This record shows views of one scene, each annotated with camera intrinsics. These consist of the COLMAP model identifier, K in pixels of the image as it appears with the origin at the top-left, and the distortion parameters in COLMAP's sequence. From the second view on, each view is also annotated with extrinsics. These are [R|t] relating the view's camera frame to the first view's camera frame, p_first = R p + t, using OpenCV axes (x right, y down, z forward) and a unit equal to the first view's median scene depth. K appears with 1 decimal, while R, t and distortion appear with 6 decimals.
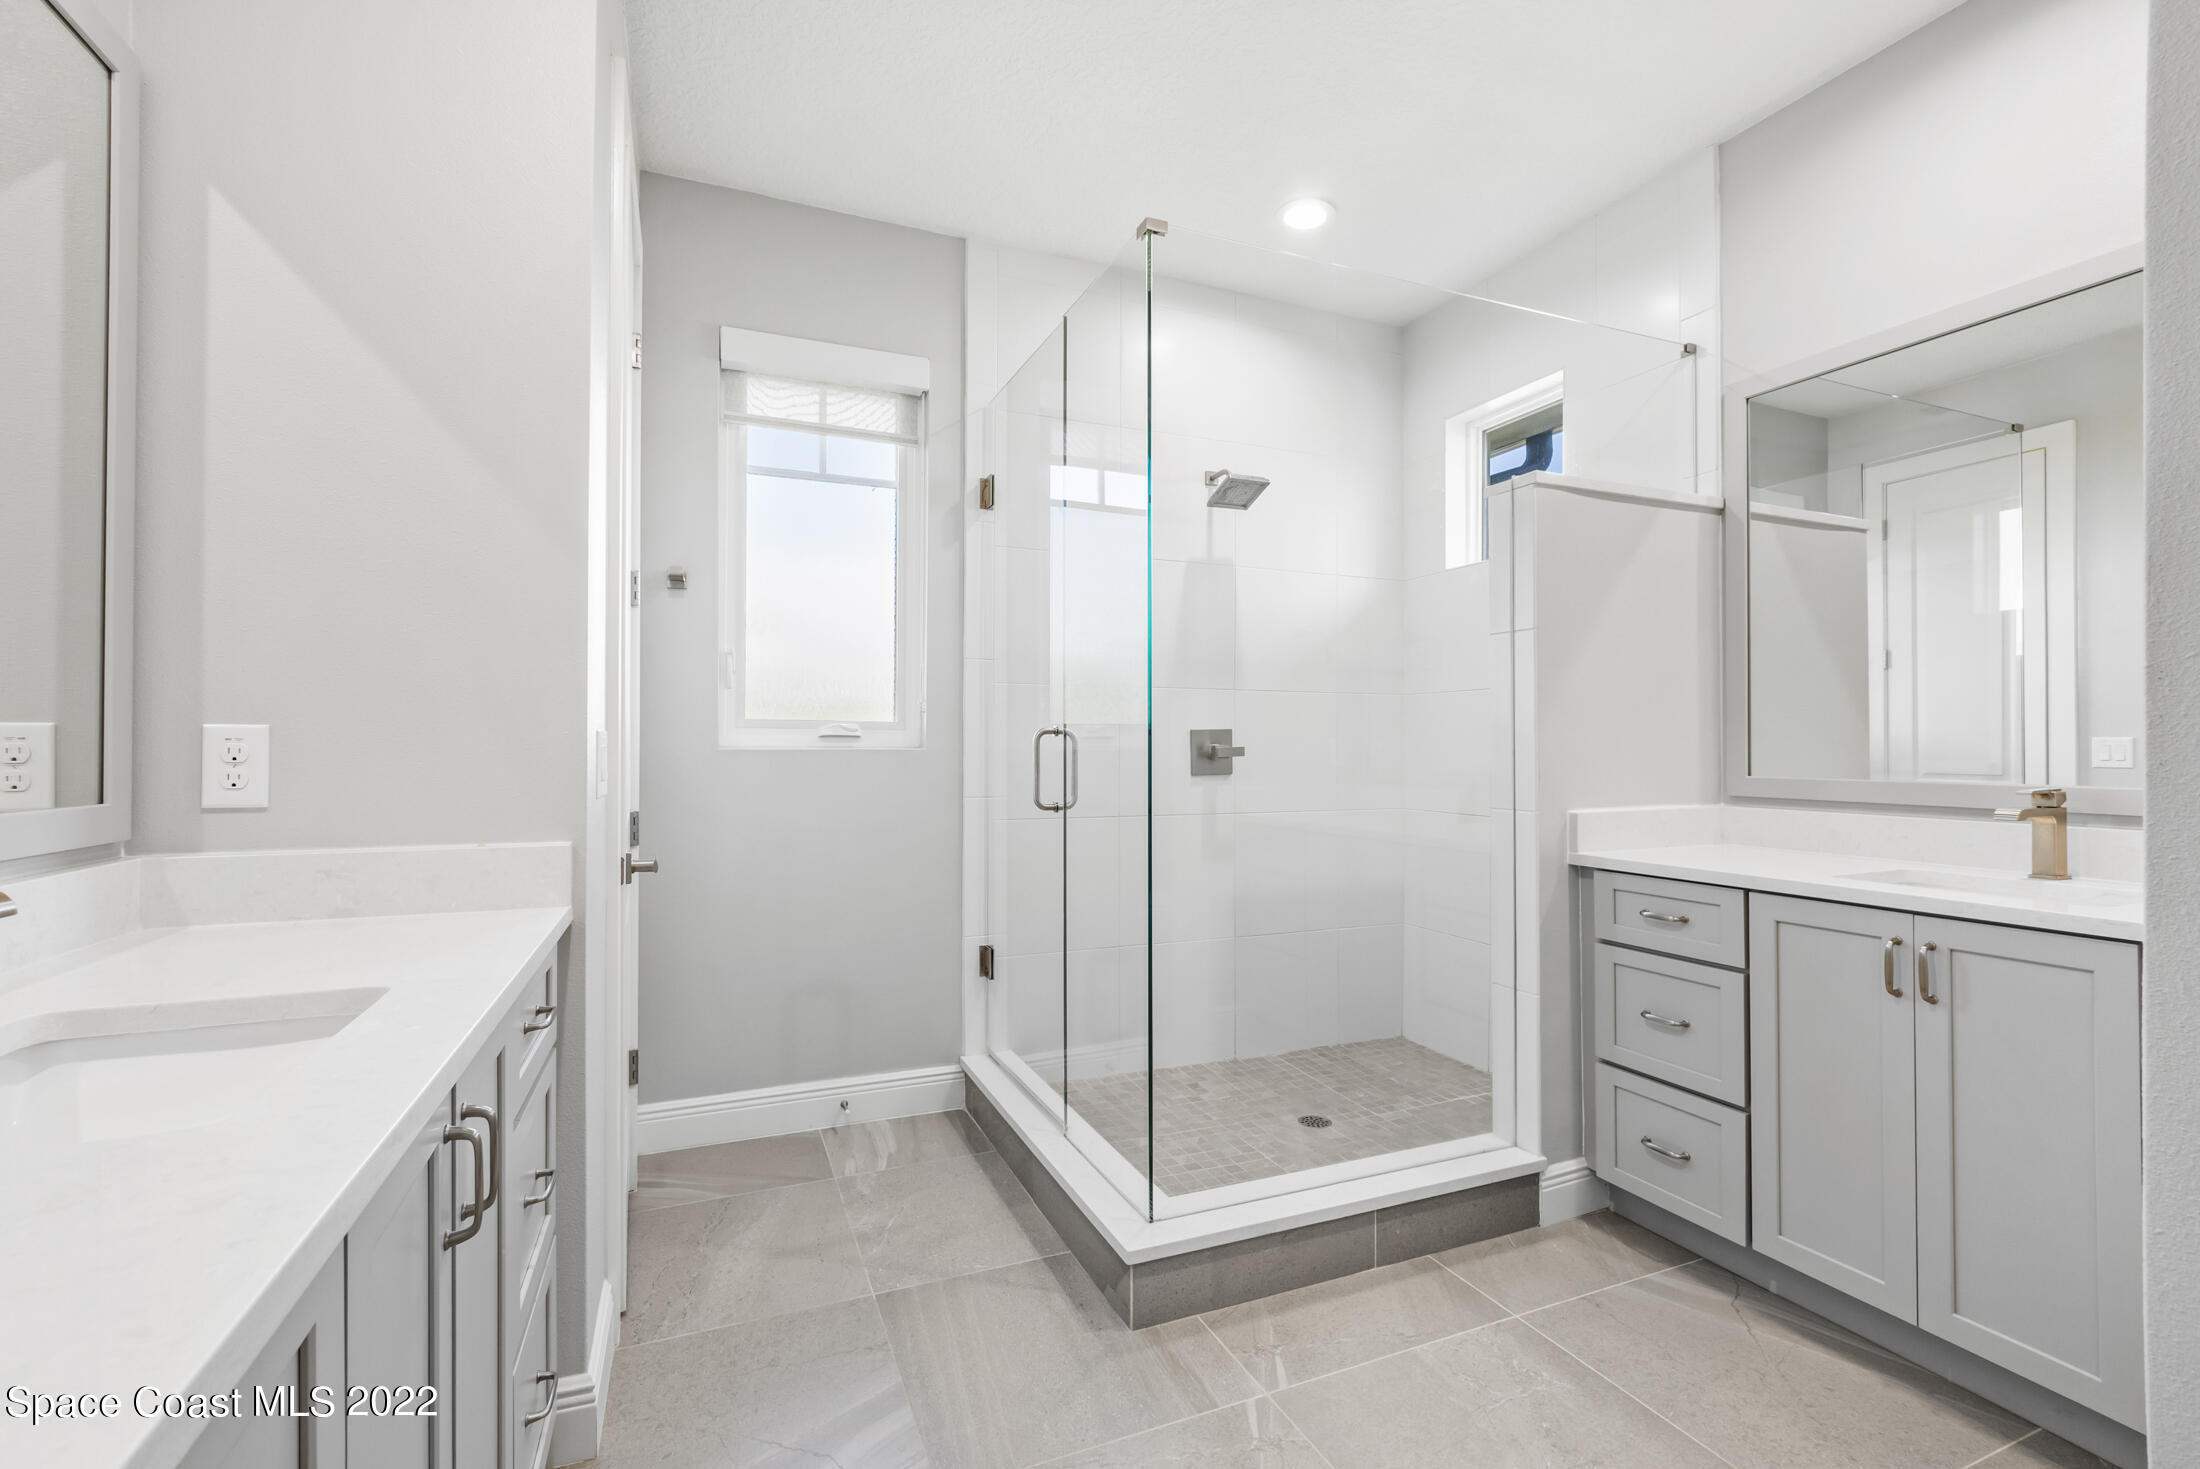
lens RADIAL K [[975.4, 0, 1100.0], [0, 975.4, 739.9], [0, 0, 1]] dist [-0.001066, 0.000711]
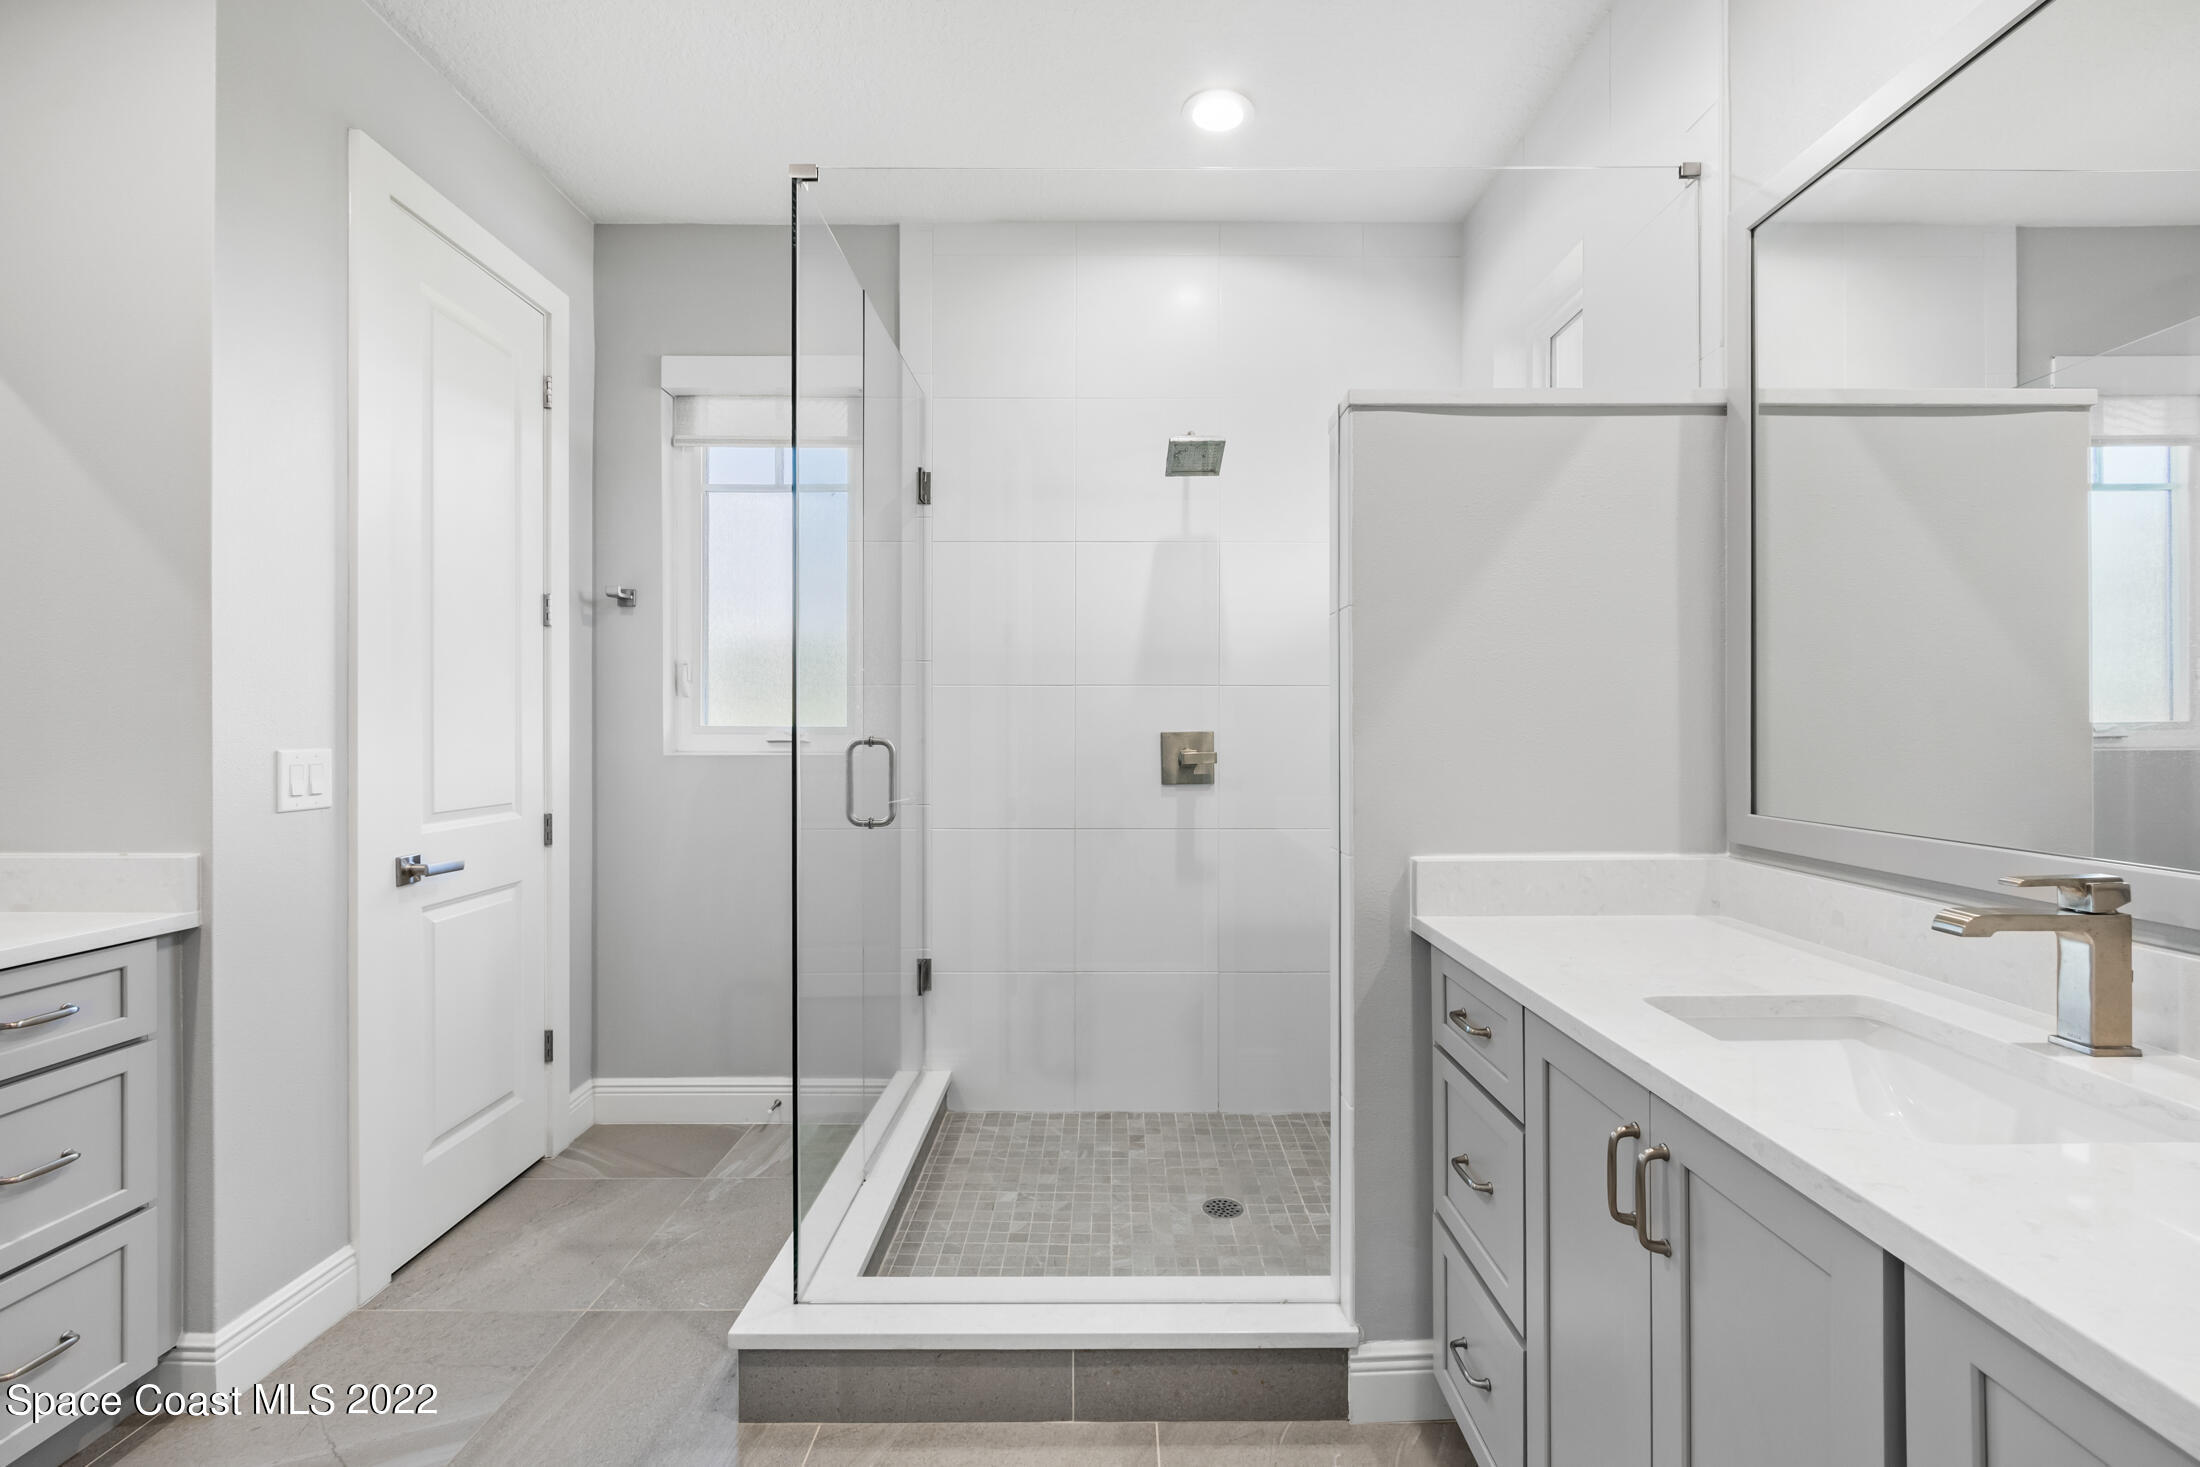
lens RADIAL K [[959.6, 0, 1100.0], [0, 959.6, 733.5], [0, 0, 1]] dist [-0.001043, -0.000370]
pose [[0.922140, 0.000075, -0.386855, 0.505305], [0.003741, 0.999952, 0.009110, -0.023657], [0.386837, -0.009847, 0.922095, 0.242030]]
